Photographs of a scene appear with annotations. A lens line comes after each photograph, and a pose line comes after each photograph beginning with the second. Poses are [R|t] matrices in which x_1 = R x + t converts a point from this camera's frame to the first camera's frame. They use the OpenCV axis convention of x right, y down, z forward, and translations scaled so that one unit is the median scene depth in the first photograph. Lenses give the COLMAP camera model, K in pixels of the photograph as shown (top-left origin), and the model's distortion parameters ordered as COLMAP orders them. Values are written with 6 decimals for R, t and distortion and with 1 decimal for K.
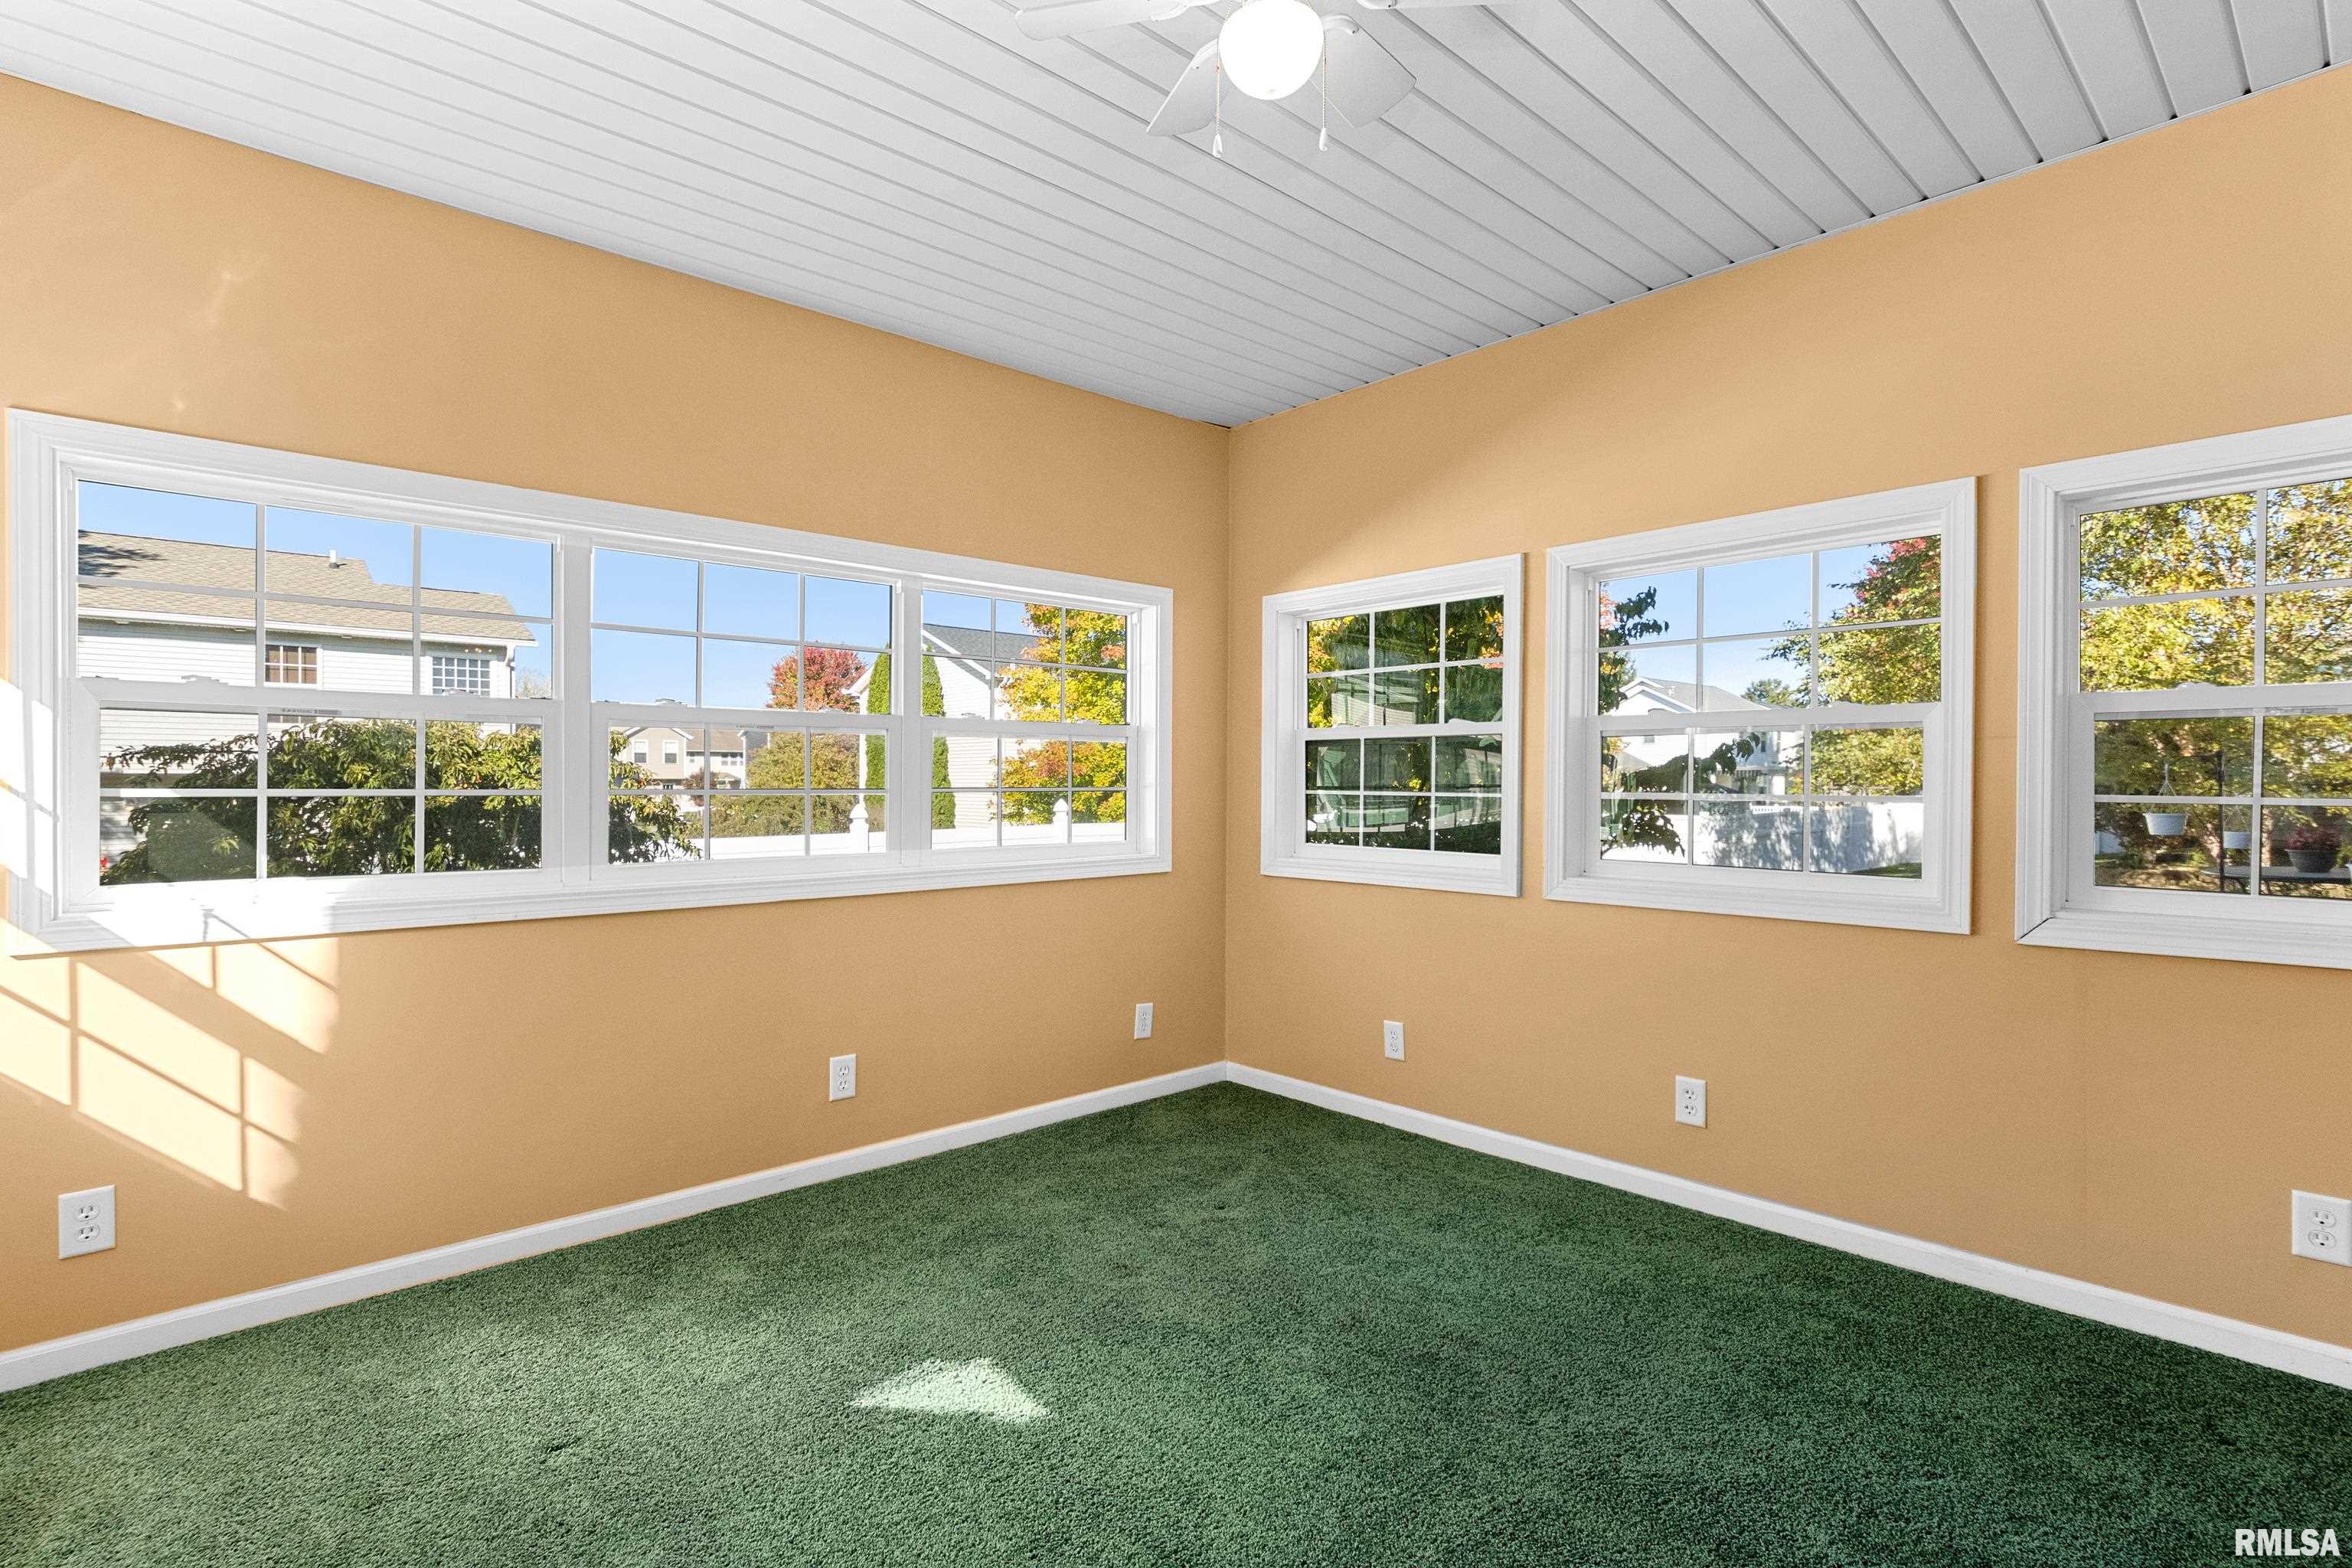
lens RADIAL K [[1102.4, 0, 1165.2], [0, 1102.4, 785.4], [0, 0, 1]] dist [0.002357, -0.002480]
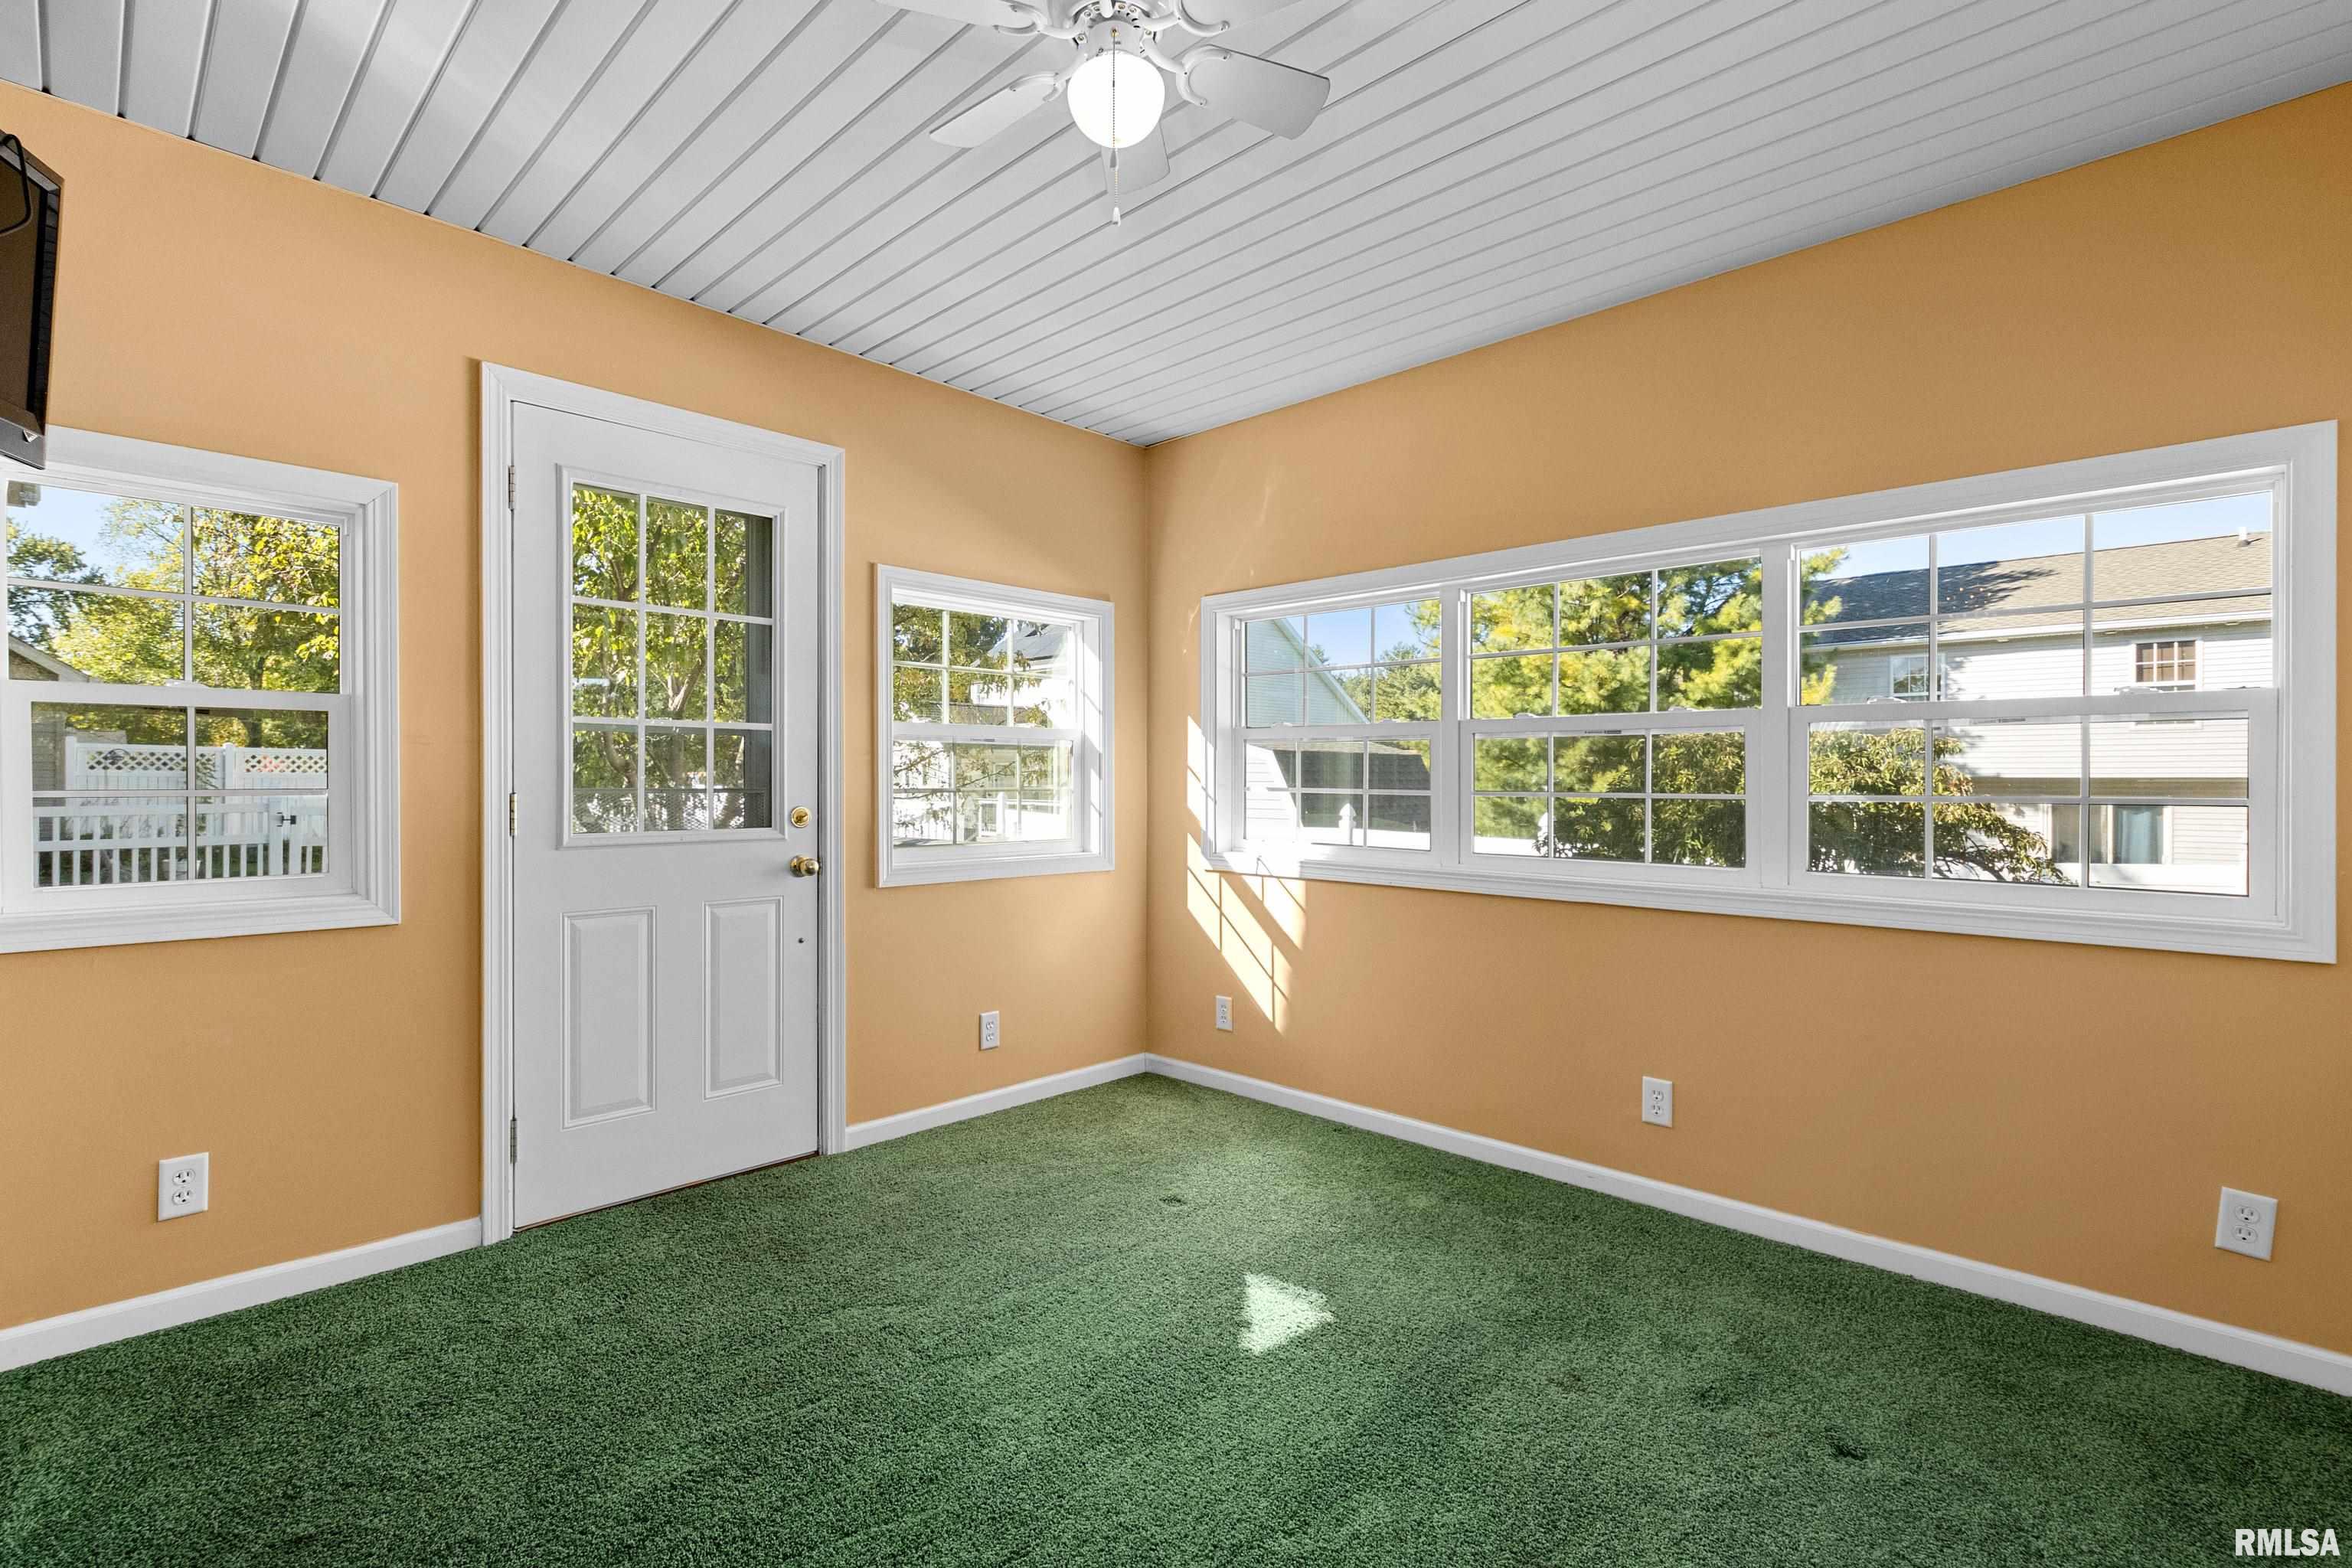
lens RADIAL K [[1102.4, 0, 1151.3], [0, 1102.4, 783.7], [0, 0, 1]] dist [0.002357, -0.002480]
pose [[0.050727, 0.004033, -0.998704, 0.624622], [-0.008811, 0.999955, 0.003590, -0.005029], [0.998674, 0.008618, 0.050761, 0.523376]]
